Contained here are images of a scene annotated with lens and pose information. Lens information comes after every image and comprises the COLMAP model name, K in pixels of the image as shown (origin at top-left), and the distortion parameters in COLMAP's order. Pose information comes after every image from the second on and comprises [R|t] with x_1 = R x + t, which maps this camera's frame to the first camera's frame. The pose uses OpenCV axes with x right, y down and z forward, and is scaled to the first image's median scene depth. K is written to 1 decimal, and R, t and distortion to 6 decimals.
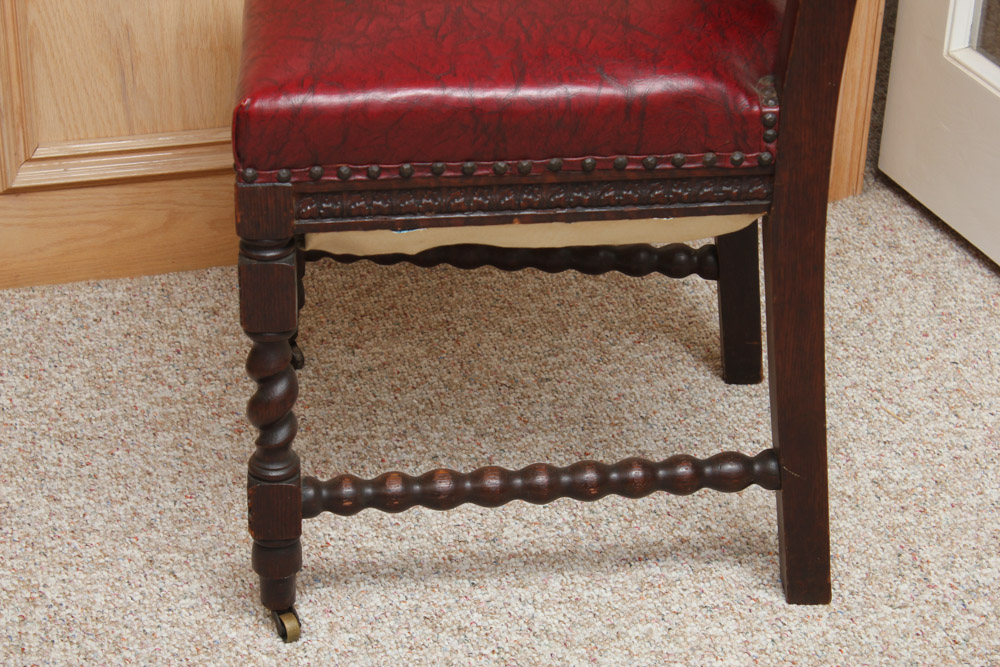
lens RADIAL K [[2328.5, 0, 505.8], [0, 2328.5, 342.8], [0, 0, 1]] dist [0.079939, 0.000000]
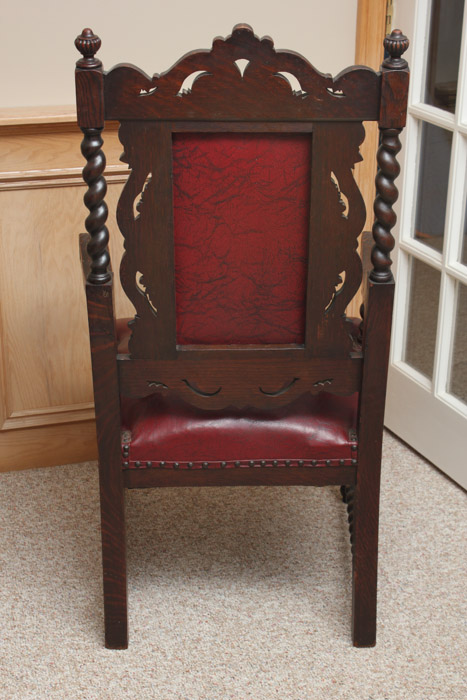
lens RADIAL K [[1158.1, 0, 244.8], [0, 1158.1, 368.2], [0, 0, 1]] dist [0.004171, 0.000000]
pose [[0.999257, -0.026031, 0.028419, 0.004549], [0.029263, 0.992349, -0.119947, 0.022733], [-0.025080, 0.120690, 0.992373, -0.208981]]
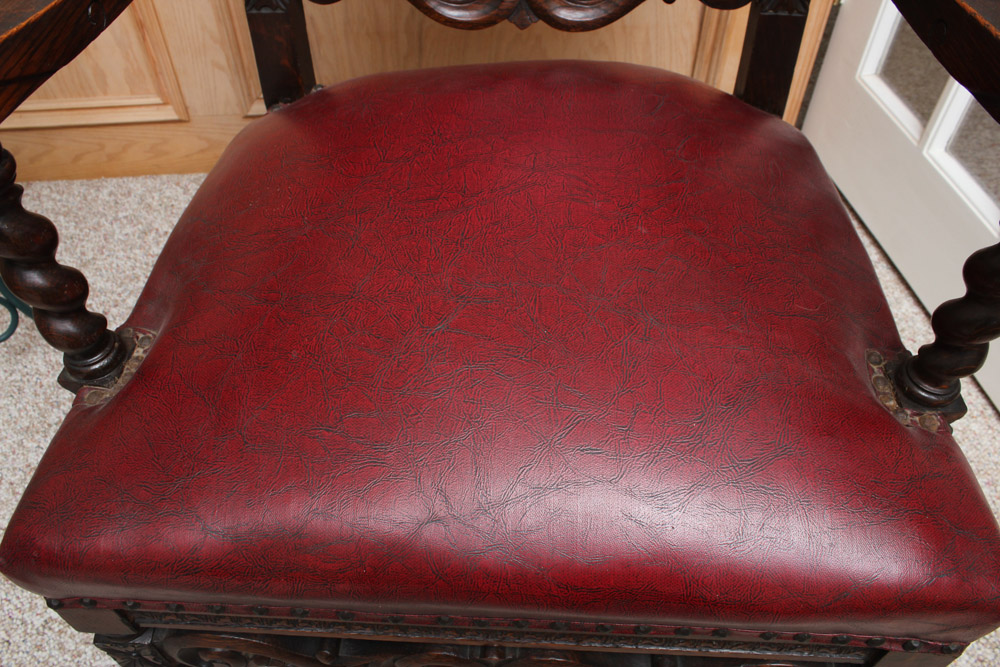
lens RADIAL K [[797.0, 0, 494.3], [0, 797.0, 344.6], [0, 0, 1]] dist [-0.160121, 0.115403]
pose [[0.978212, 0.141334, -0.152071, 0.073044], [-0.085141, 0.941168, 0.327037, -0.124089], [0.189346, -0.306964, 0.932696, 0.548176]]
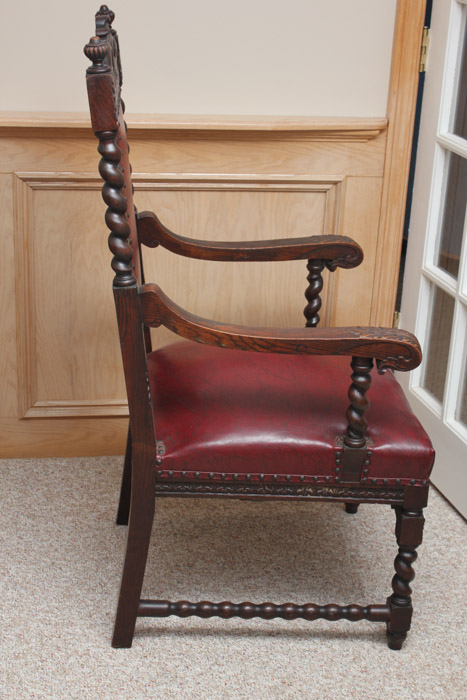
lens RADIAL K [[1158.1, 0, 246.6], [0, 1158.1, 367.4], [0, 0, 1]] dist [0.004171, 0.000000]
pose [[0.994701, 0.060061, -0.083444, 0.143718], [-0.071946, 0.986421, -0.147639, 0.053763], [0.073444, 0.152861, 0.985515, -0.239818]]
